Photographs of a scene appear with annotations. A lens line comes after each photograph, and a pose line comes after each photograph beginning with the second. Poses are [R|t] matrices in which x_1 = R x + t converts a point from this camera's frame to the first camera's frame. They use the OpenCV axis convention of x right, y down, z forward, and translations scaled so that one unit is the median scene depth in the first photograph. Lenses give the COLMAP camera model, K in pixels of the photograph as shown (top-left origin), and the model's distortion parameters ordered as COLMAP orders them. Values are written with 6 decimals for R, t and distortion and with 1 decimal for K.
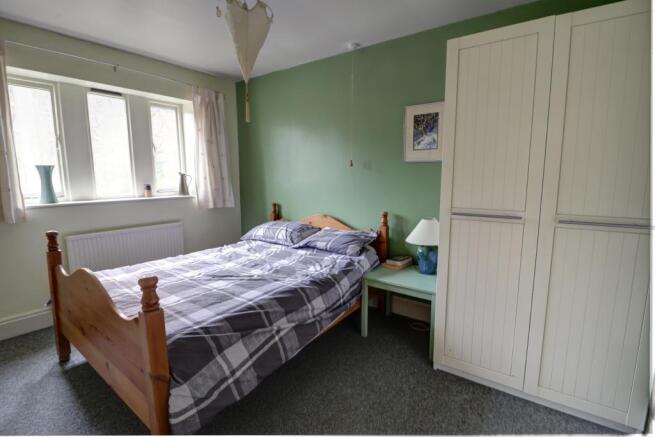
lens RADIAL K [[311.6, 0, 327.3], [0, 311.6, 217.2], [0, 0, 1]] dist [0.015792, -0.000399]
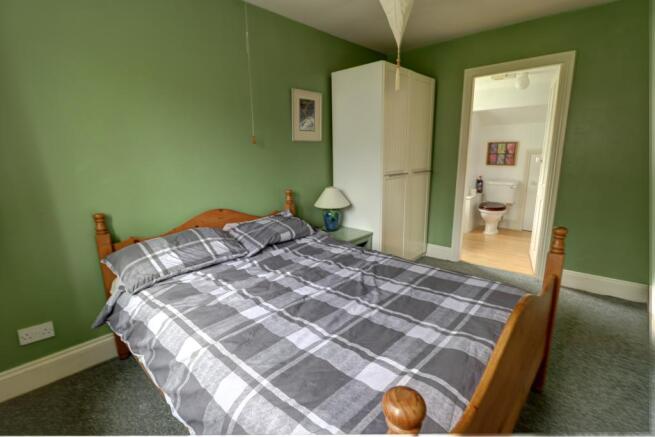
lens RADIAL K [[311.6, 0, 330.0], [0, 311.6, 215.0], [0, 0, 1]] dist [0.015792, -0.000399]
pose [[0.098964, -0.193647, 0.976067, -0.877127], [0.148684, 0.972749, 0.177913, -0.105434], [-0.983920, 0.127519, 0.125059, 0.812102]]
